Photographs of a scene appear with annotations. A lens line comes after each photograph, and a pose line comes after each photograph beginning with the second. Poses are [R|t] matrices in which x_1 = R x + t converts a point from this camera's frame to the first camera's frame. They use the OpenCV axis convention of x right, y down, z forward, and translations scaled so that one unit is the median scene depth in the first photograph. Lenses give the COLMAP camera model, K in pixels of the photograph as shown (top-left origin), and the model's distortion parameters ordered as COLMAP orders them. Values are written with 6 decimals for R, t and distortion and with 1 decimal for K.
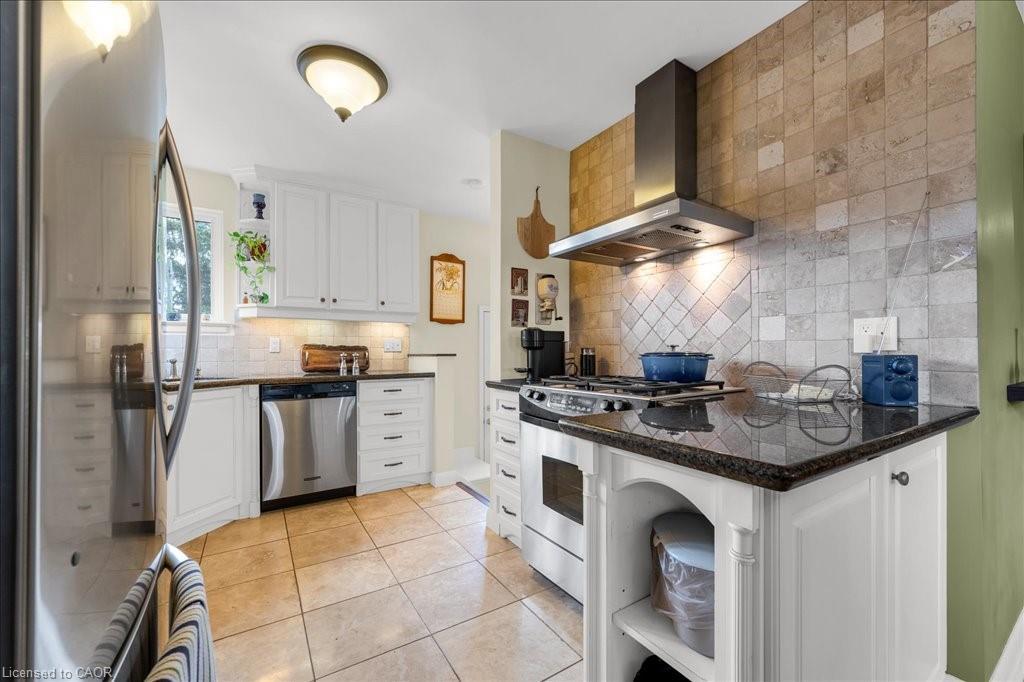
lens RADIAL K [[404.2, 0, 511.3], [0, 404.2, 348.8], [0, 0, 1]] dist [-0.004456, -0.000258]
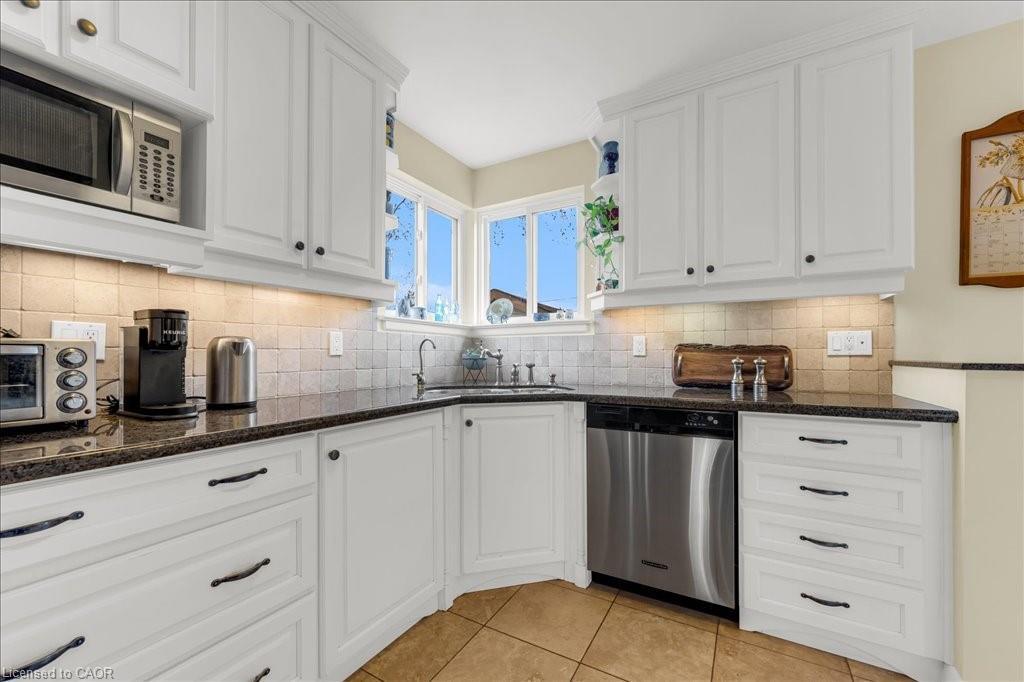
lens RADIAL K [[404.2, 0, 508.4], [0, 404.2, 352.7], [0, 0, 1]] dist [-0.004456, -0.000258]
pose [[0.449753, 0.000989, -0.893152, -0.042234], [0.006075, 0.999973, 0.004167, -0.001504], [0.893132, -0.007301, 0.449735, 0.453709]]
